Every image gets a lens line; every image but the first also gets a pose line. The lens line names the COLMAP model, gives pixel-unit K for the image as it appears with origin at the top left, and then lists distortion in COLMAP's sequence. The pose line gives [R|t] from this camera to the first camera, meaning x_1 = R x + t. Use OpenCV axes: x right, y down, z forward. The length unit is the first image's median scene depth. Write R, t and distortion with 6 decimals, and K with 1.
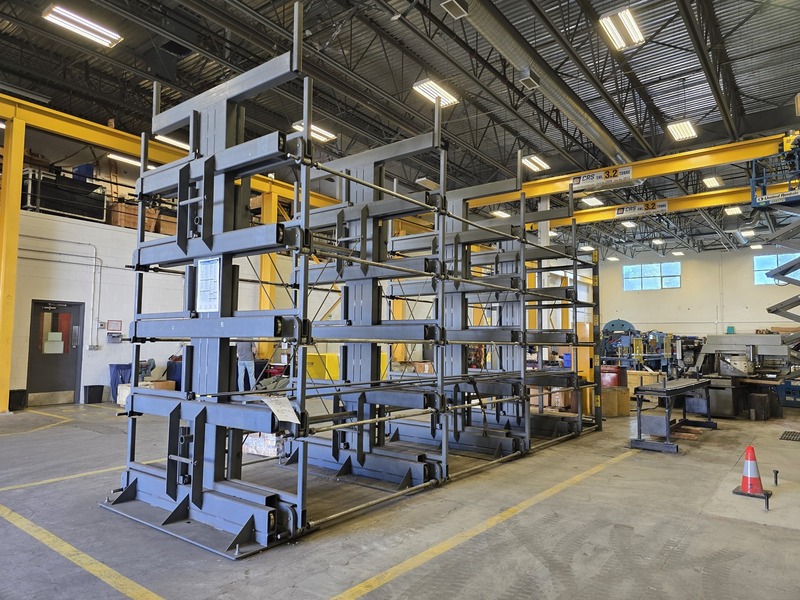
lens RADIAL K [[539.9, 0, 394.4], [0, 539.9, 304.7], [0, 0, 1]] dist [0.017653, -0.003563]
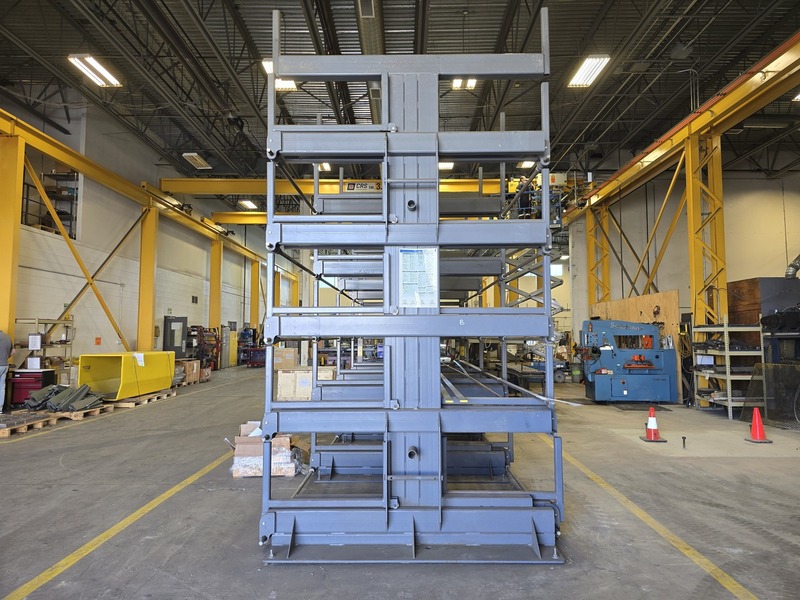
lens RADIAL K [[539.9, 0, 393.3], [0, 539.9, 296.8], [0, 0, 1]] dist [0.017653, -0.003563]
pose [[0.807712, 0.028049, 0.588909, -1.134372], [-0.019913, 0.999596, -0.020298, 0.018791], [-0.589241, 0.004668, 0.807944, 0.393105]]
